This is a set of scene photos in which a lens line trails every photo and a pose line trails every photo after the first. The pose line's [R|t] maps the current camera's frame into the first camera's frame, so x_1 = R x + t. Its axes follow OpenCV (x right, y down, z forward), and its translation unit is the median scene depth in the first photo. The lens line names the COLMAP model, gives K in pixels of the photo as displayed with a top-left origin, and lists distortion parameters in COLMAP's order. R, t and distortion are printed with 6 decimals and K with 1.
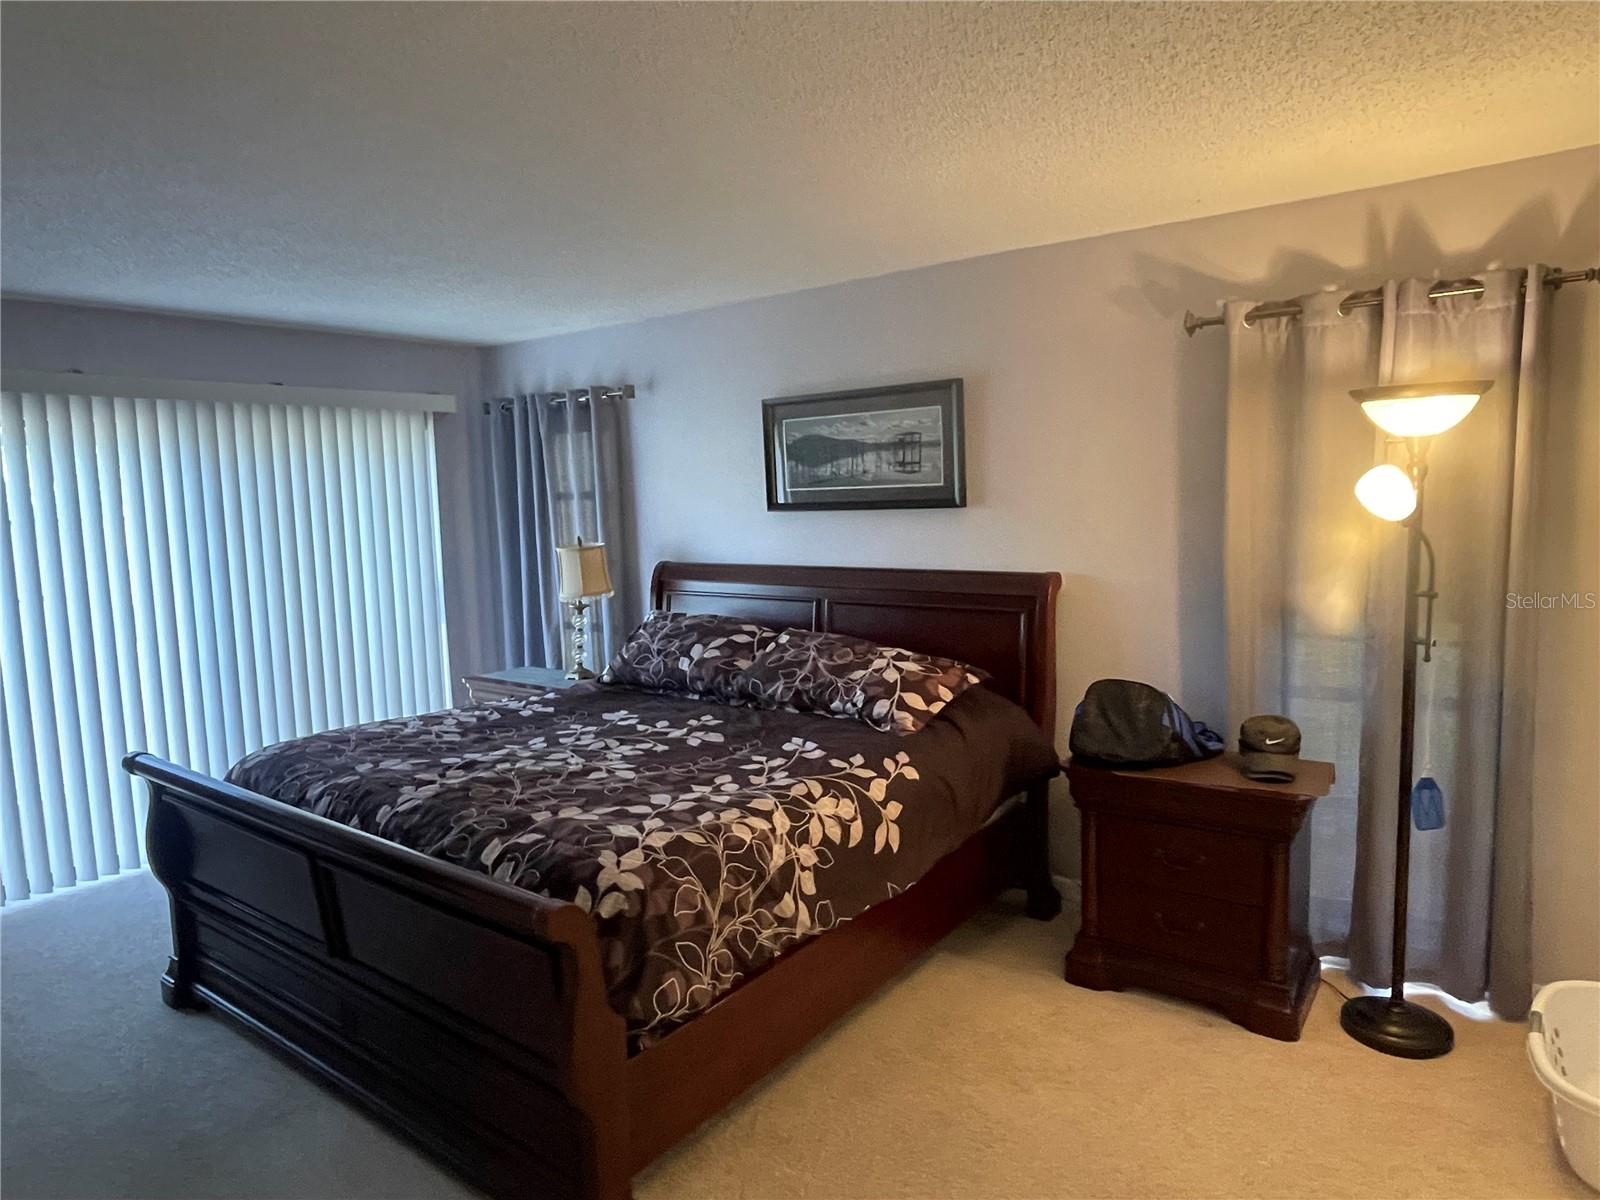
lens RADIAL K [[998.4, 0, 796.5], [0, 998.4, 597.5], [0, 0, 1]] dist [0.003379, -0.016687]
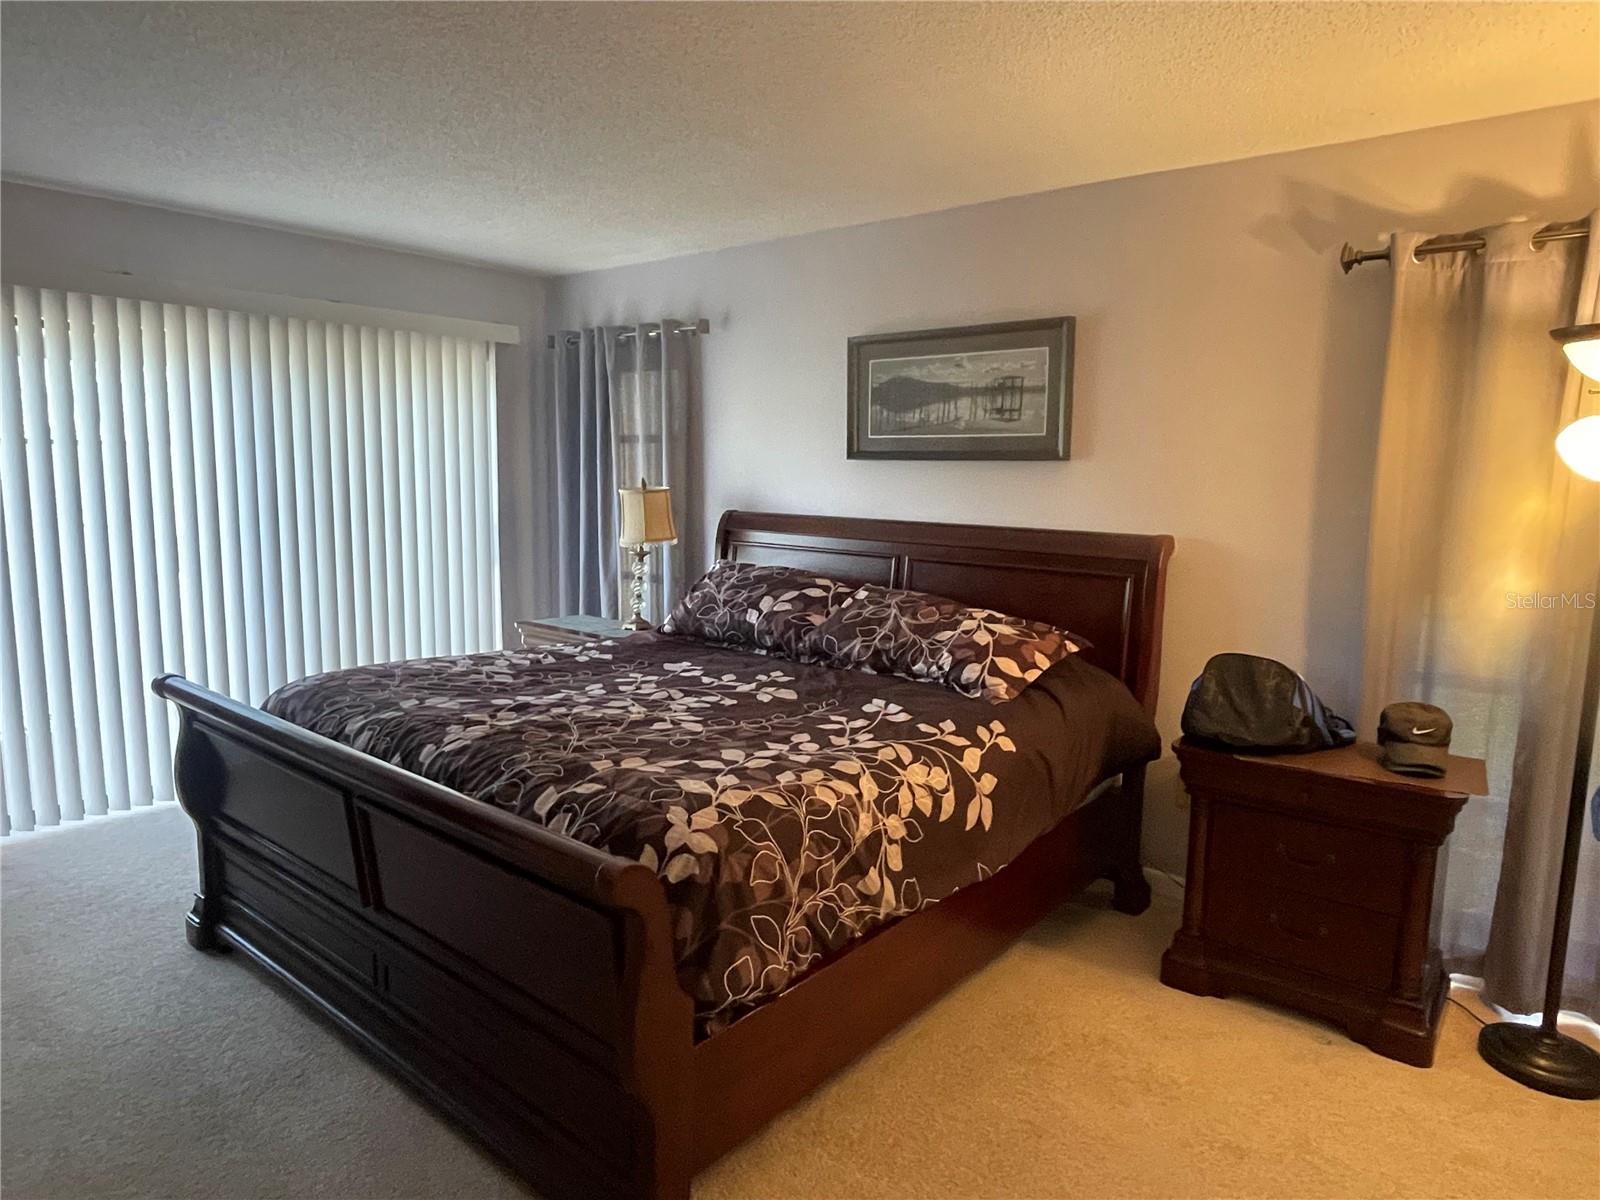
lens RADIAL K [[998.4, 0, 804.8], [0, 998.4, 602.8], [0, 0, 1]] dist [0.003379, -0.016687]
pose [[0.997988, 0.052571, -0.035449, -0.039853], [-0.051534, 0.998233, 0.029567, 0.030255], [0.036940, -0.027681, 0.998934, 0.093721]]
